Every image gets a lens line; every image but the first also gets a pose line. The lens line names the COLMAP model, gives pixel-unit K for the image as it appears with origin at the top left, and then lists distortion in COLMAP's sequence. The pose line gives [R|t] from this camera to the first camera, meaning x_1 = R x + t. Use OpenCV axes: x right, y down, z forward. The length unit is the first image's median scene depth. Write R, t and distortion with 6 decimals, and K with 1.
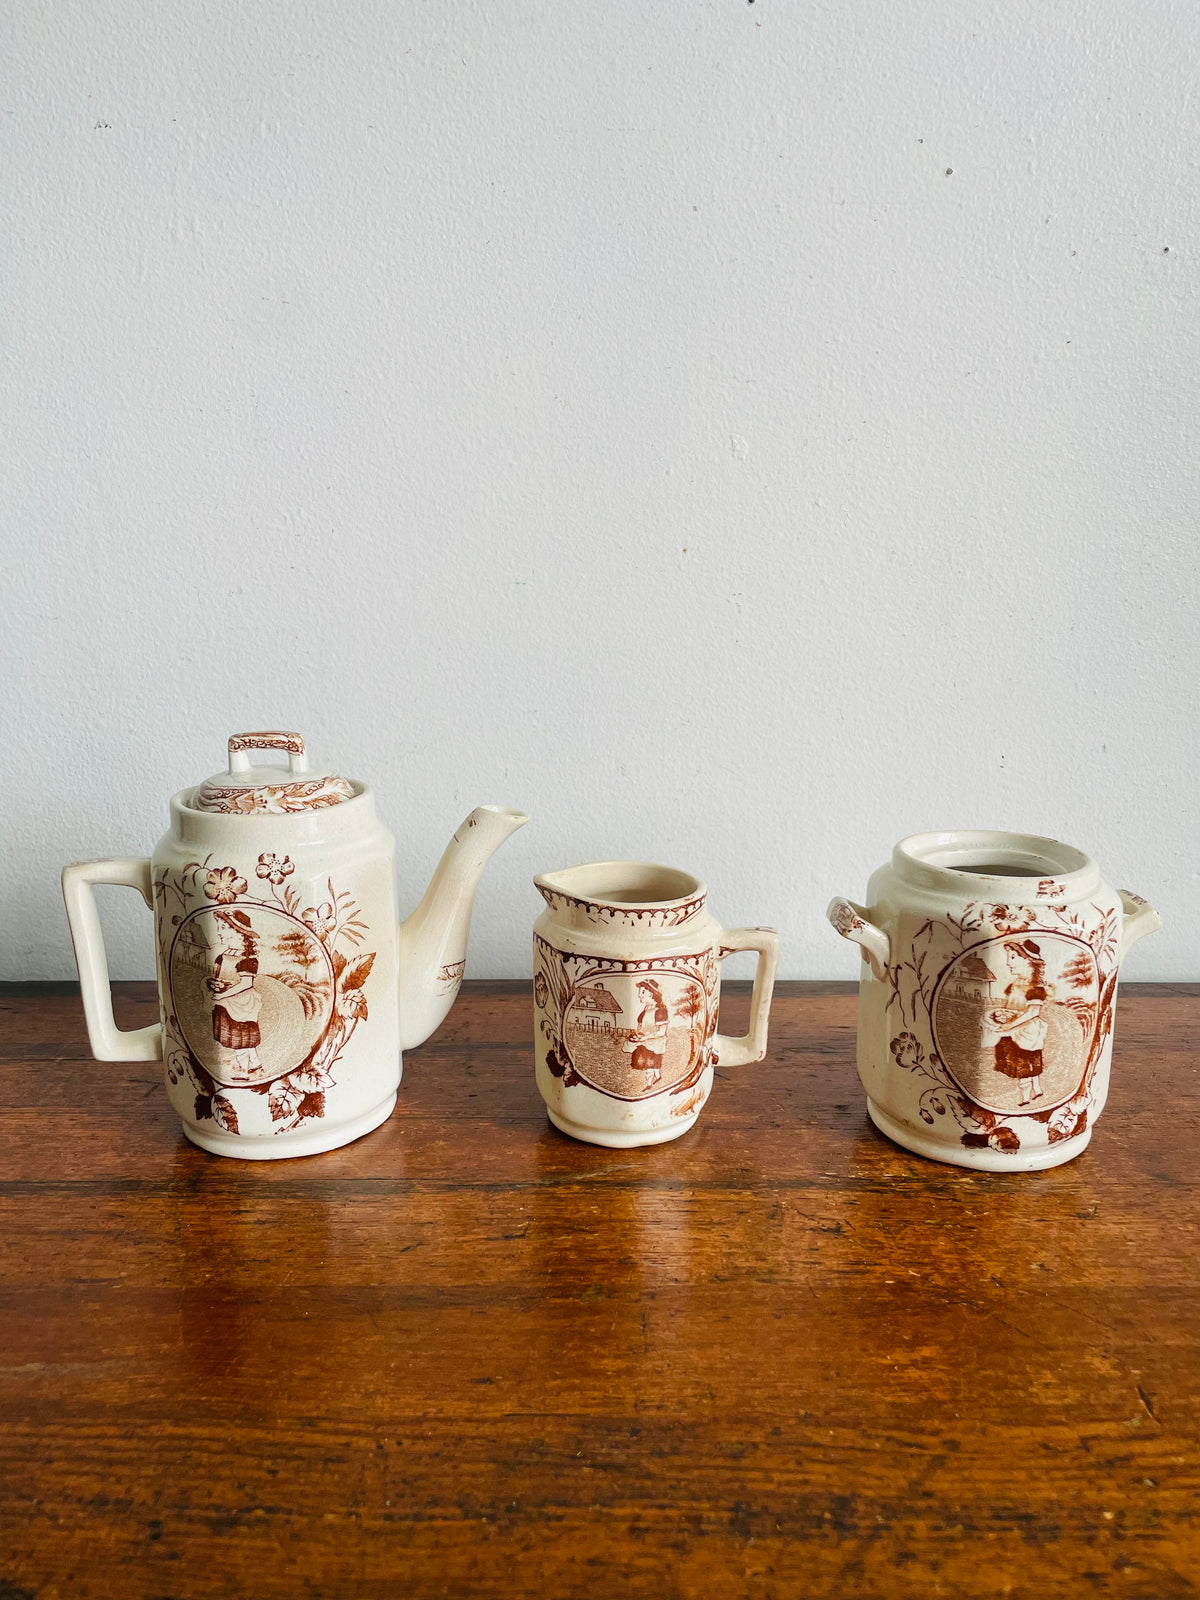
lens RADIAL K [[1226.7, 0, 617.5], [0, 1226.7, 796.5], [0, 0, 1]] dist [0.072495, -0.103746]
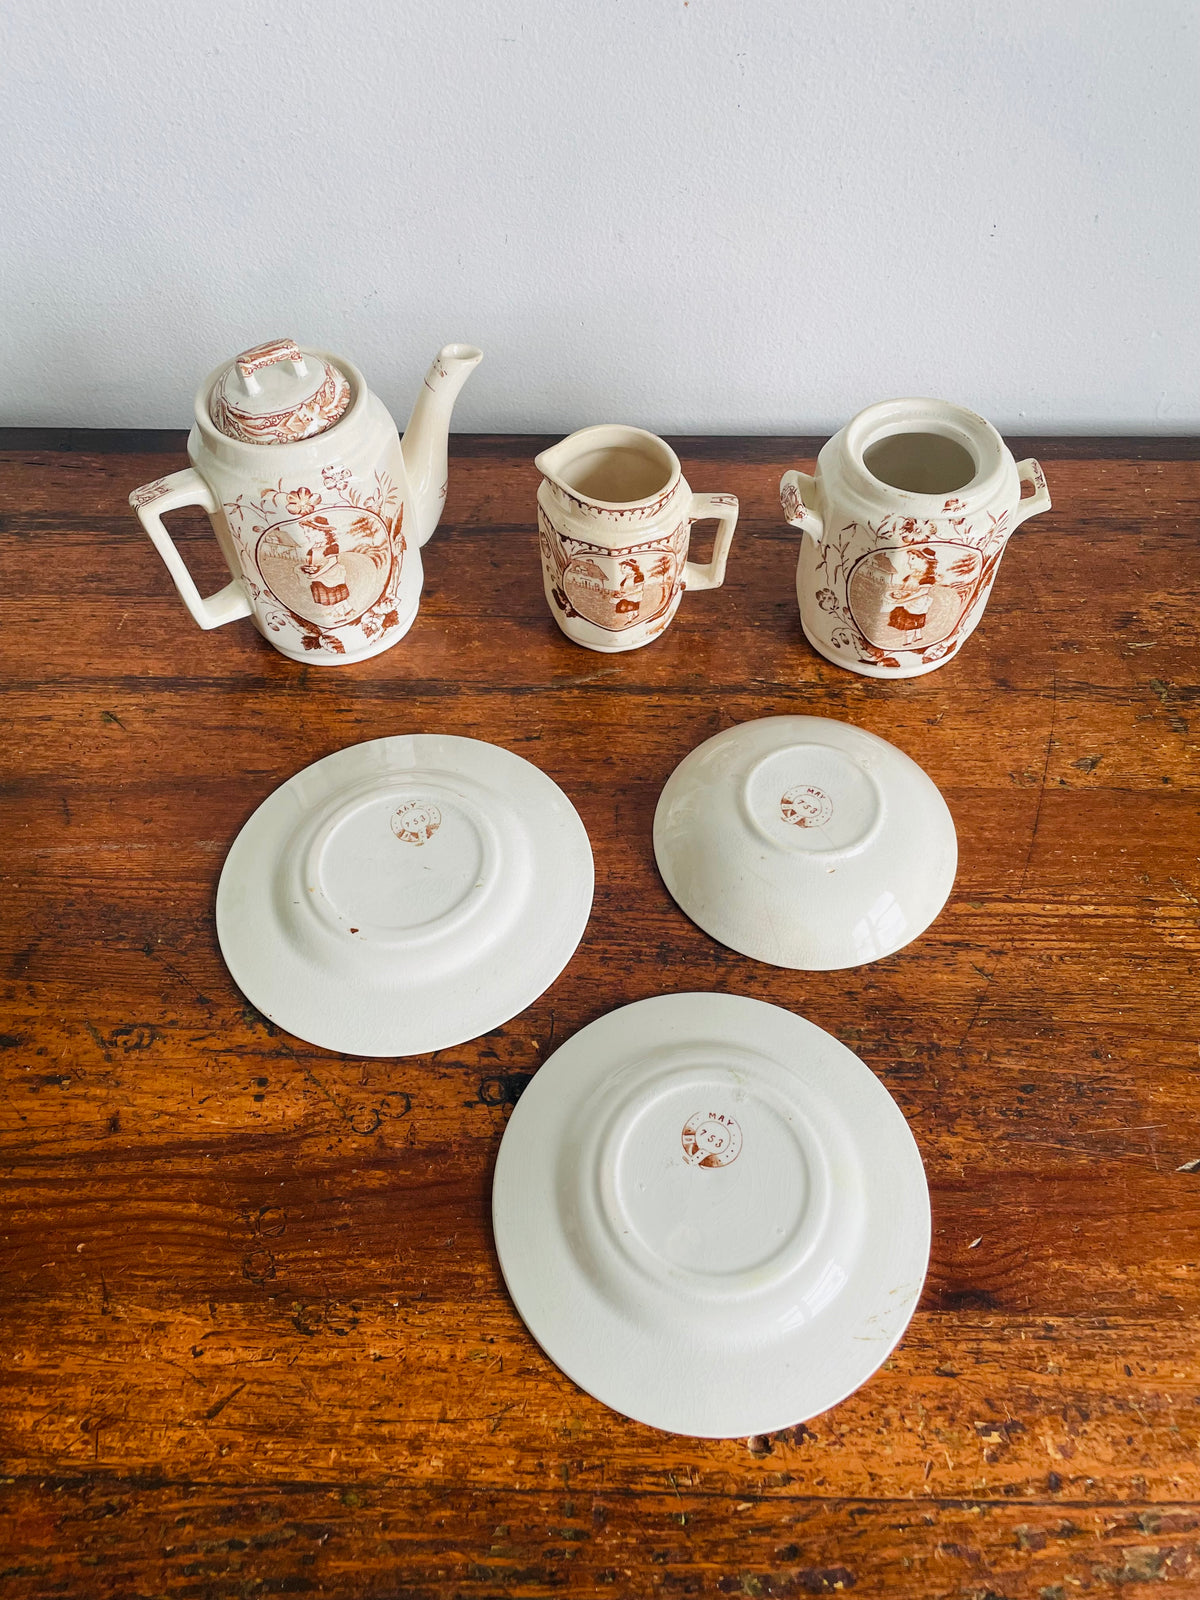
lens RADIAL K [[1217.7, 0, 613.0], [0, 1217.7, 807.7], [0, 0, 1]] dist [0.077137, -0.108044]
pose [[0.999577, 0.016611, -0.023888, 0.052221], [0.003423, 0.748180, 0.663487, -0.593722], [0.028893, -0.663288, 0.747806, -0.141866]]
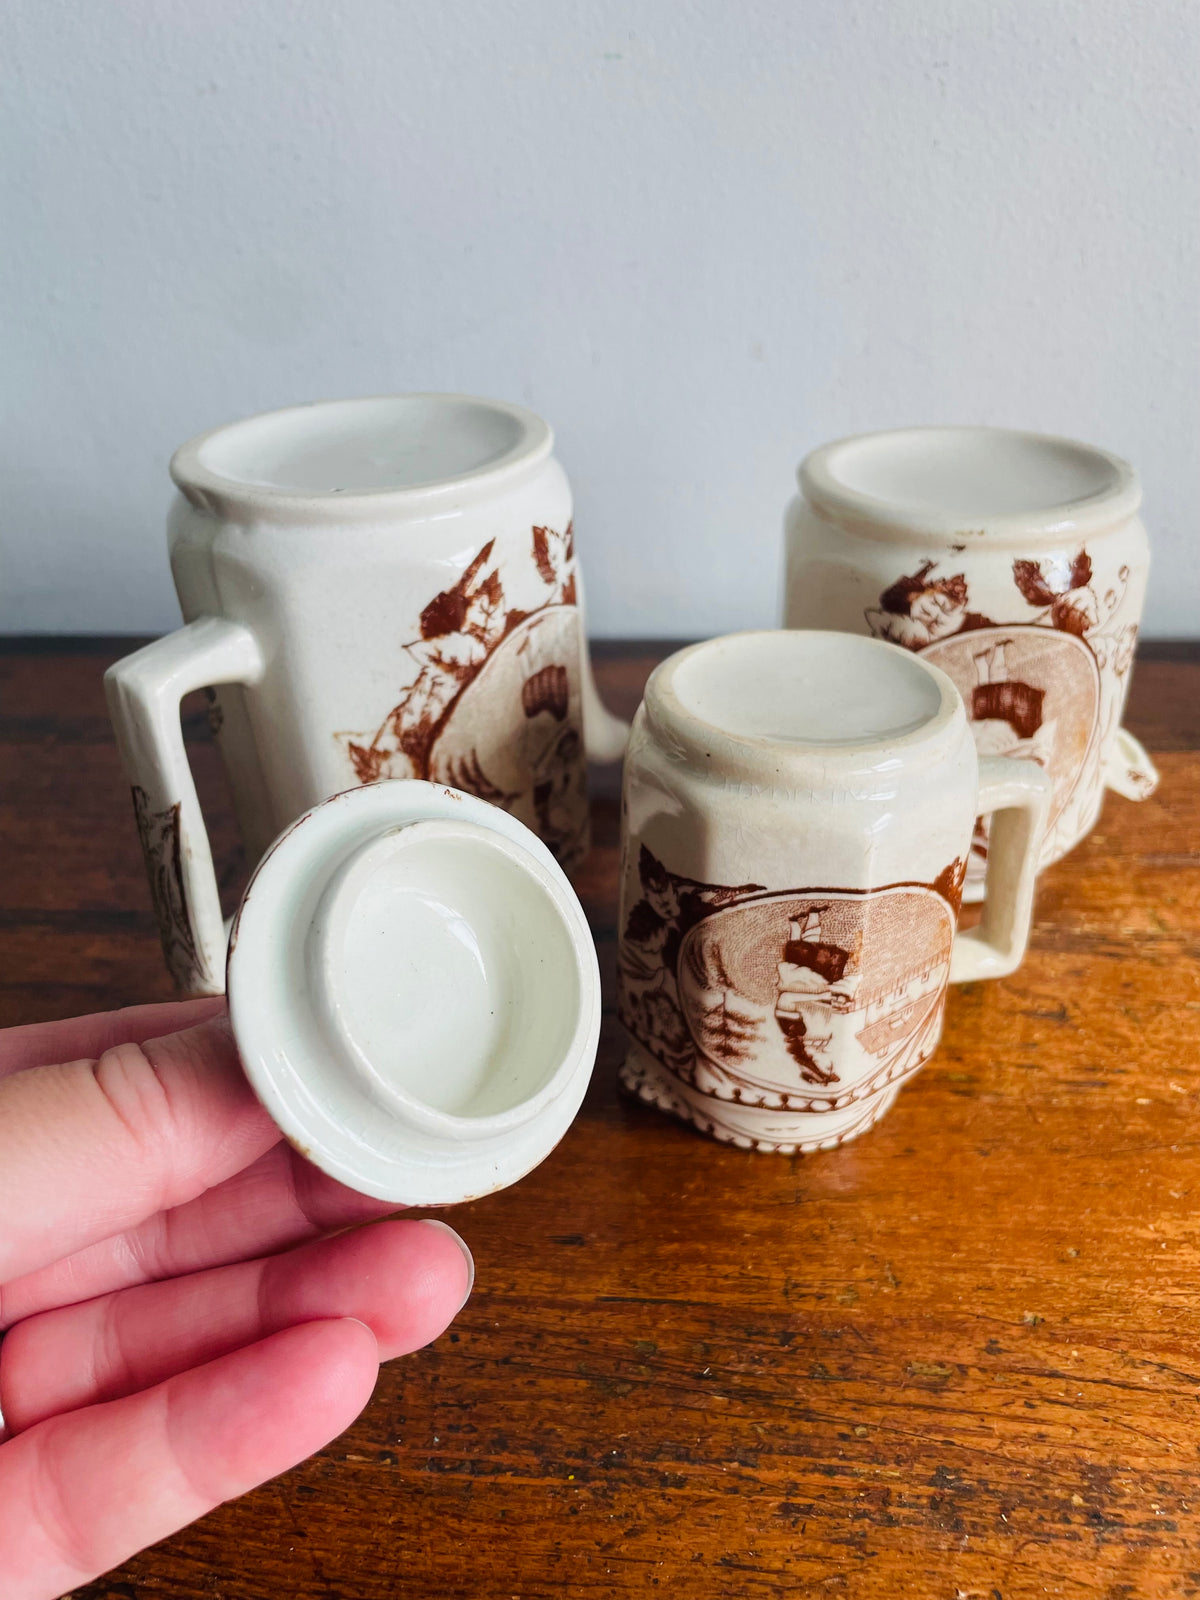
lens RADIAL K [[1252.7, 0, 602.8], [0, 1252.7, 788.2], [0, 0, 1]] dist [0.054774, -0.105131]
pose [[0.995625, 0.014896, -0.092249, -0.024411], [0.013469, 0.954025, 0.299426, 0.001953], [0.092468, -0.299358, 0.949650, 0.356774]]
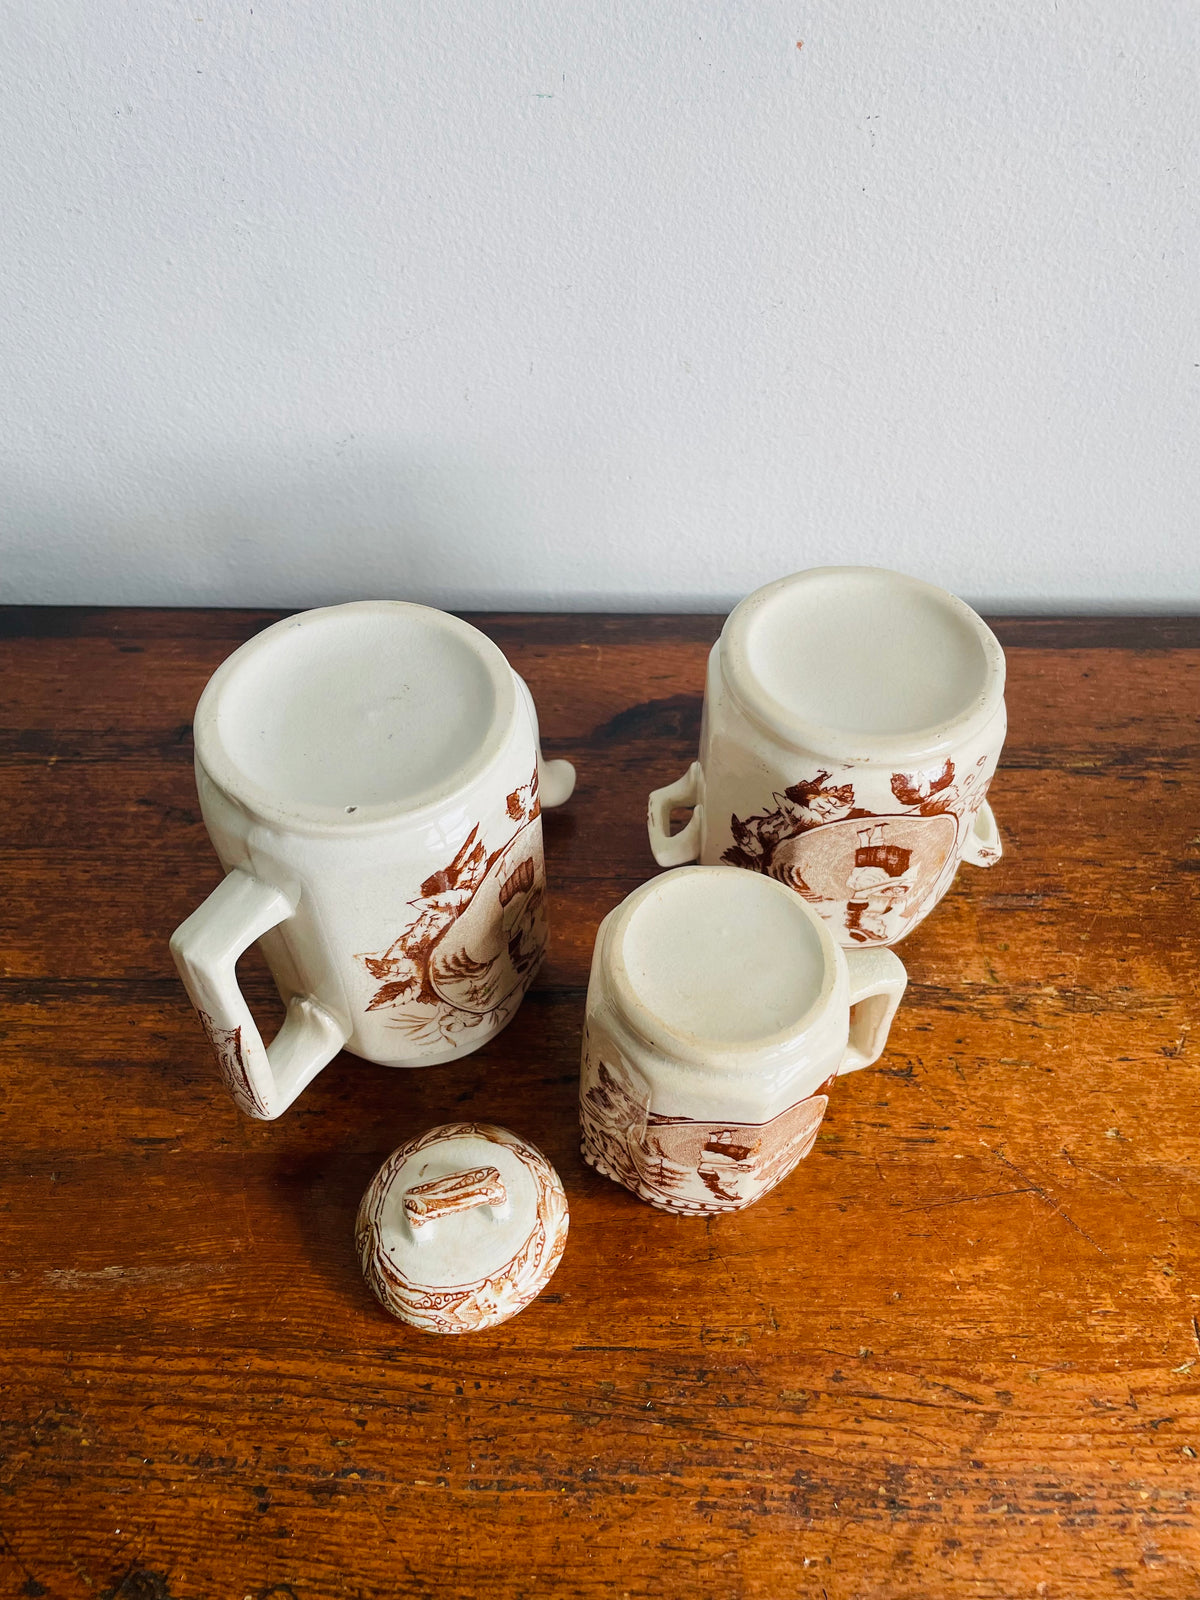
lens RADIAL K [[1247.5, 0, 609.5], [0, 1247.5, 784.2], [0, 0, 1]] dist [0.066372, -0.107995]
pose [[0.999794, 0.013754, -0.014958, -0.047463], [-0.002524, 0.814473, 0.580196, -0.442576], [0.020163, -0.580039, 0.814339, 0.371267]]
